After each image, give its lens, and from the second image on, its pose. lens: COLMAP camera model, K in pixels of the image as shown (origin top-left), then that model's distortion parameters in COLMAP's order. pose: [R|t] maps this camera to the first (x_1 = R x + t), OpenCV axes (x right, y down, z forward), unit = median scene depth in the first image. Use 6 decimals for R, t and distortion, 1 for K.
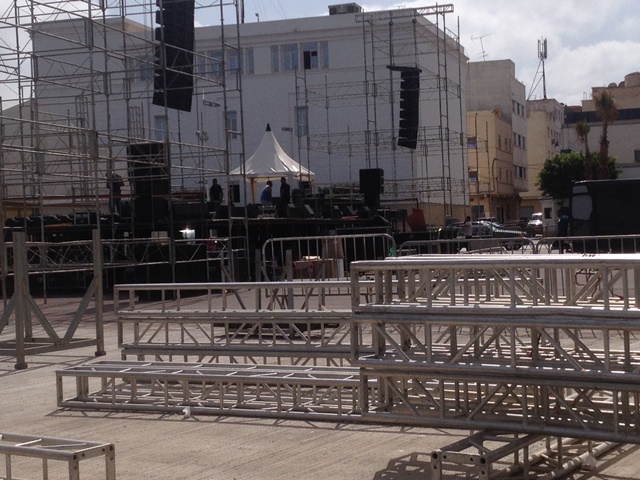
lens RADIAL K [[1166.7, 0, 332.7], [0, 1166.7, 244.3], [0, 0, 1]] dist [0.127786, 0.000000]
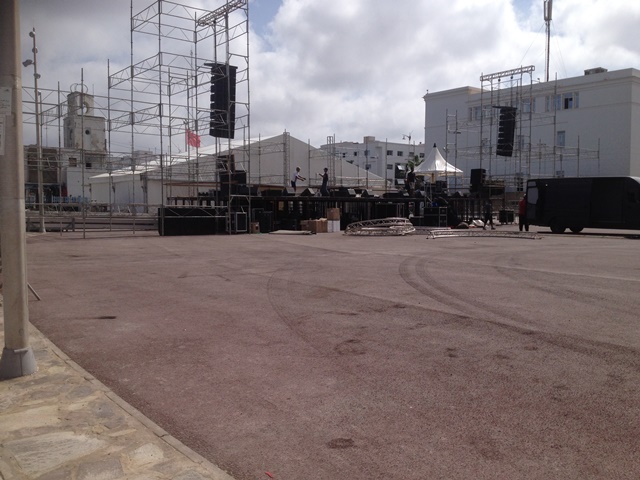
lens RADIAL K [[589.0, 0, 316.7], [0, 589.0, 239.6], [0, 0, 1]] dist [0.026811, 0.000000]
pose [[0.838044, 0.070535, -0.541024, 0.556256], [-0.039479, 0.996848, 0.068811, -0.022710], [0.544172, -0.036307, 0.838187, 0.289368]]
